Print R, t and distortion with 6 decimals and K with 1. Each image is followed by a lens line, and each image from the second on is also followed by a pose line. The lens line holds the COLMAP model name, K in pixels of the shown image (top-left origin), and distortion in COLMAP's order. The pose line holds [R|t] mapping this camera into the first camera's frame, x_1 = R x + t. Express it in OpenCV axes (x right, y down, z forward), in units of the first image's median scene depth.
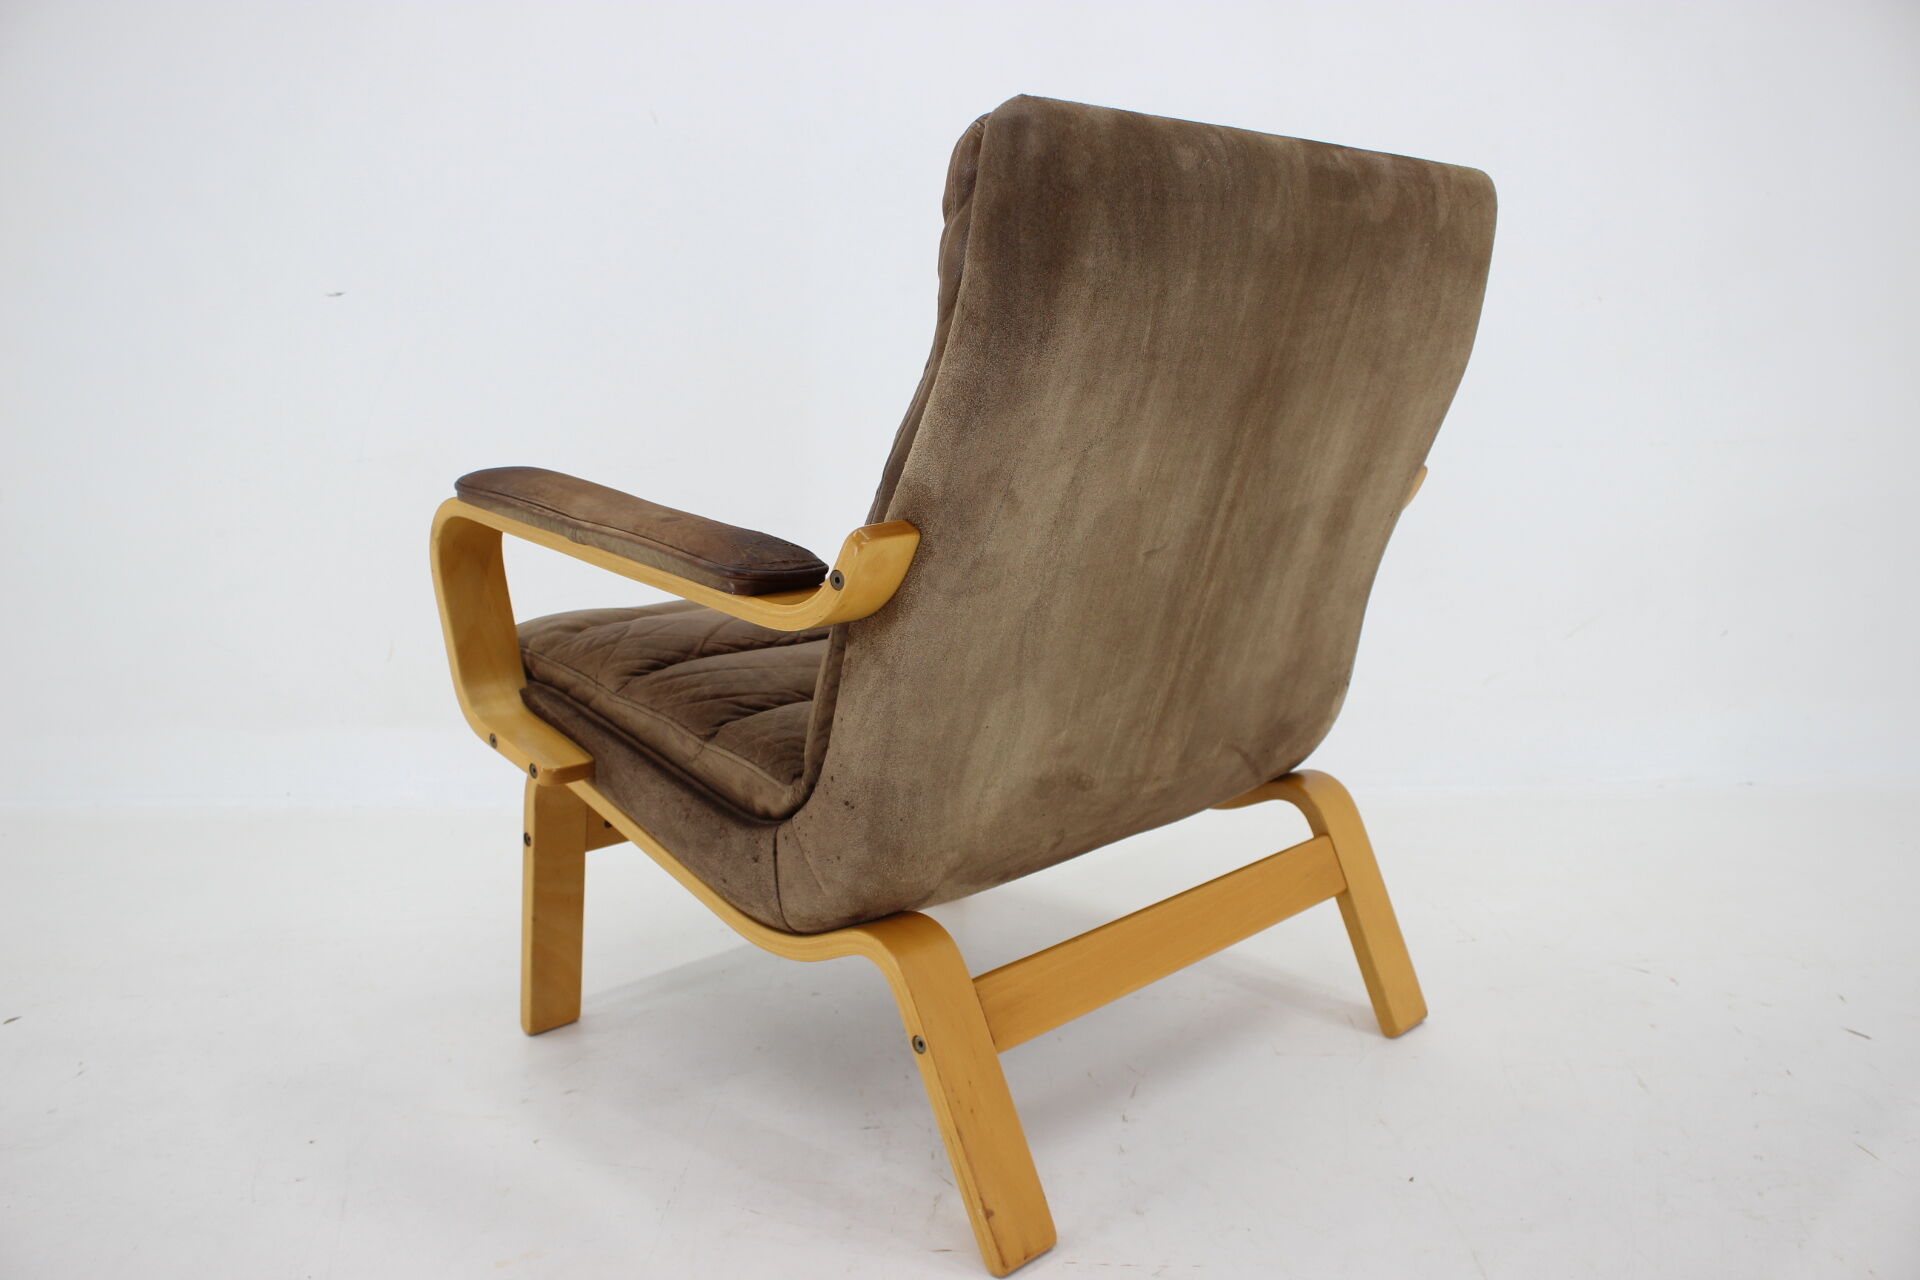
lens RADIAL K [[1606.0, 0, 960.0], [0, 1606.0, 640.0], [0, 0, 1]] dist [-0.114111, 0.002243]
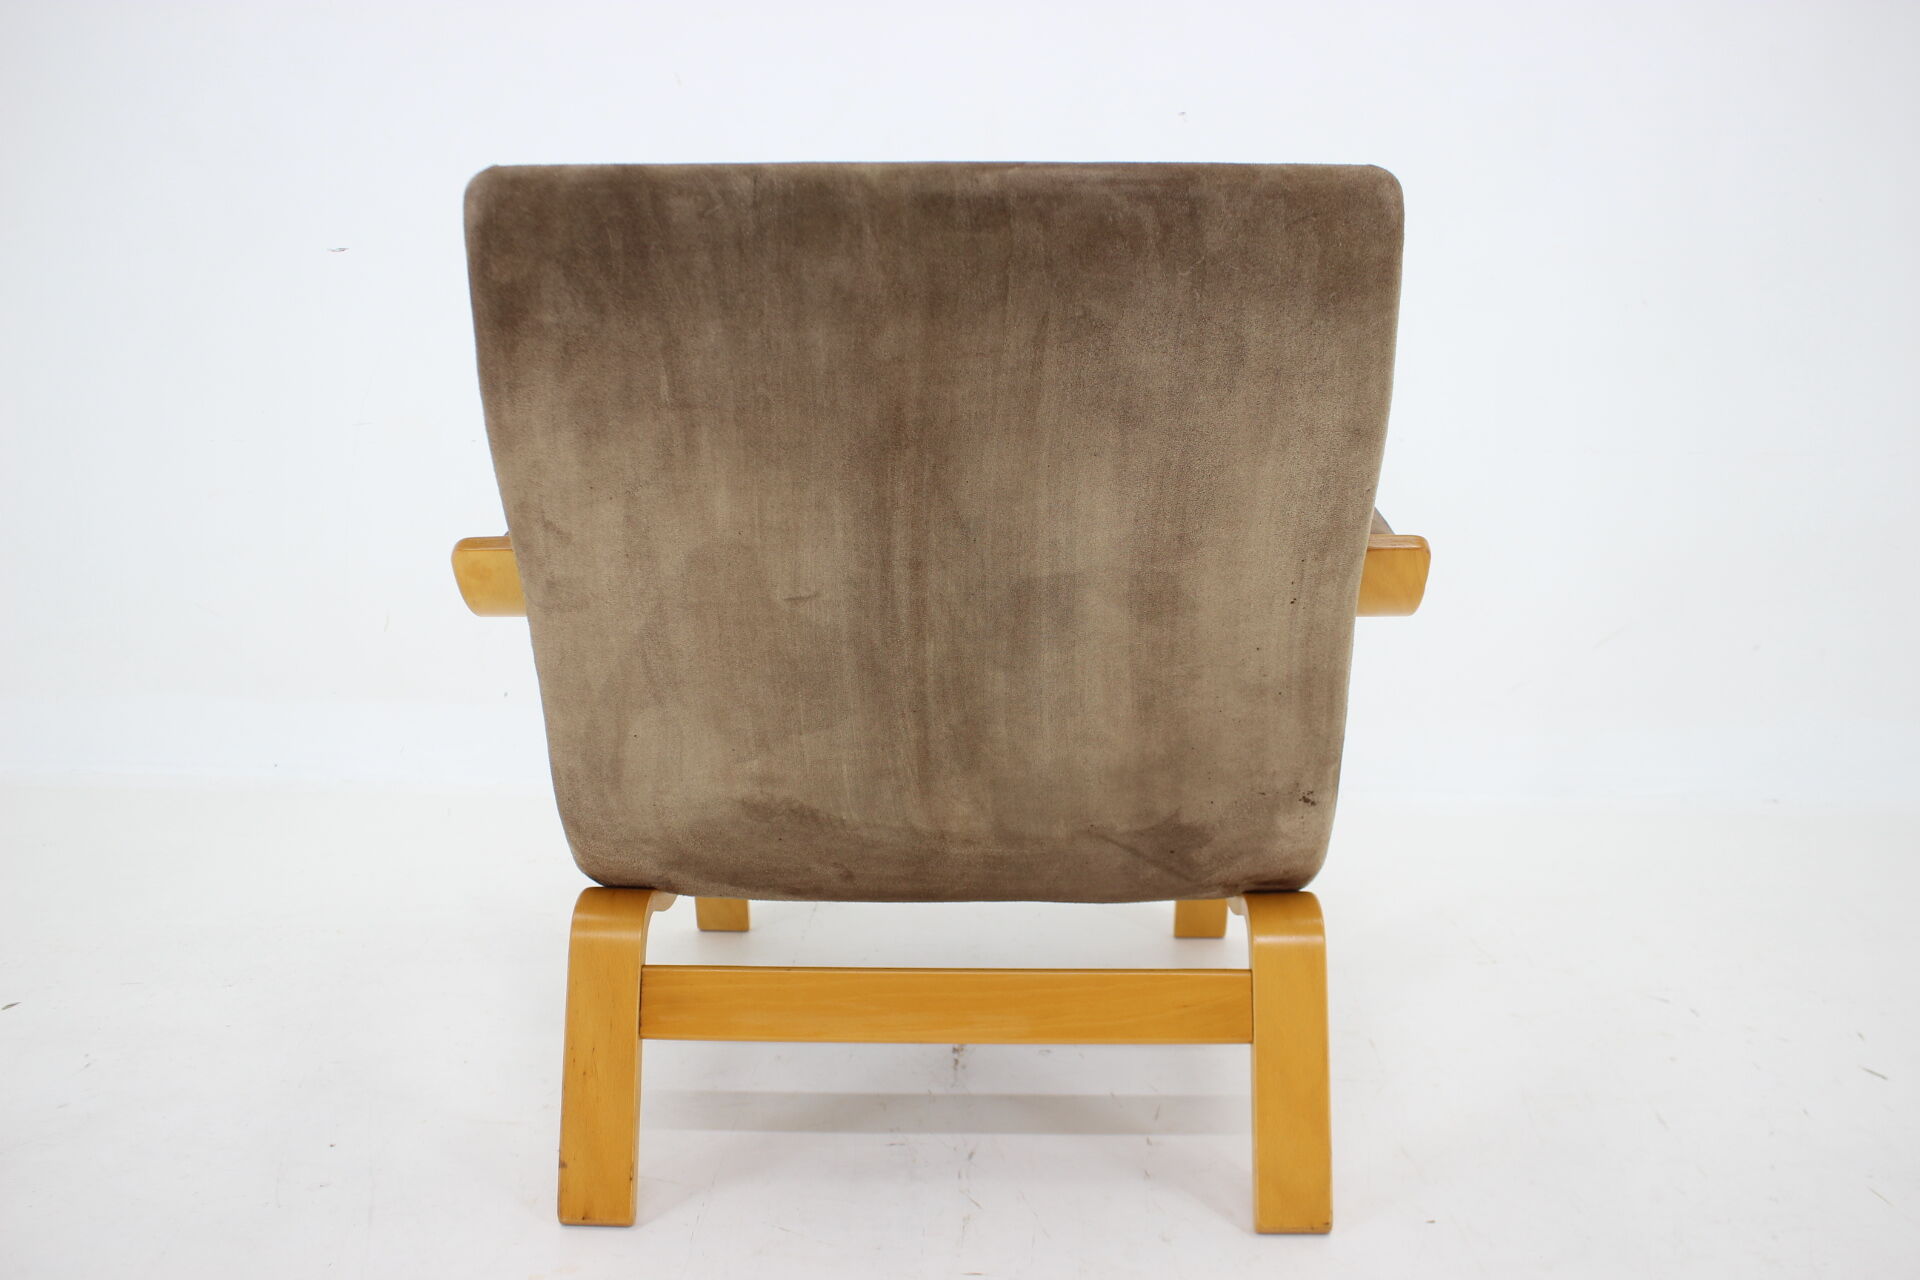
lens RADIAL K [[1684.0, 0, 960.0], [0, 1684.0, 640.0], [0, 0, 1]] dist [-0.128970, 0.010075]
pose [[0.684553, 0.173392, -0.708041, 0.892315], [-0.139326, 0.984514, 0.106394, -0.149157], [0.715525, 0.025816, 0.698110, 0.351023]]
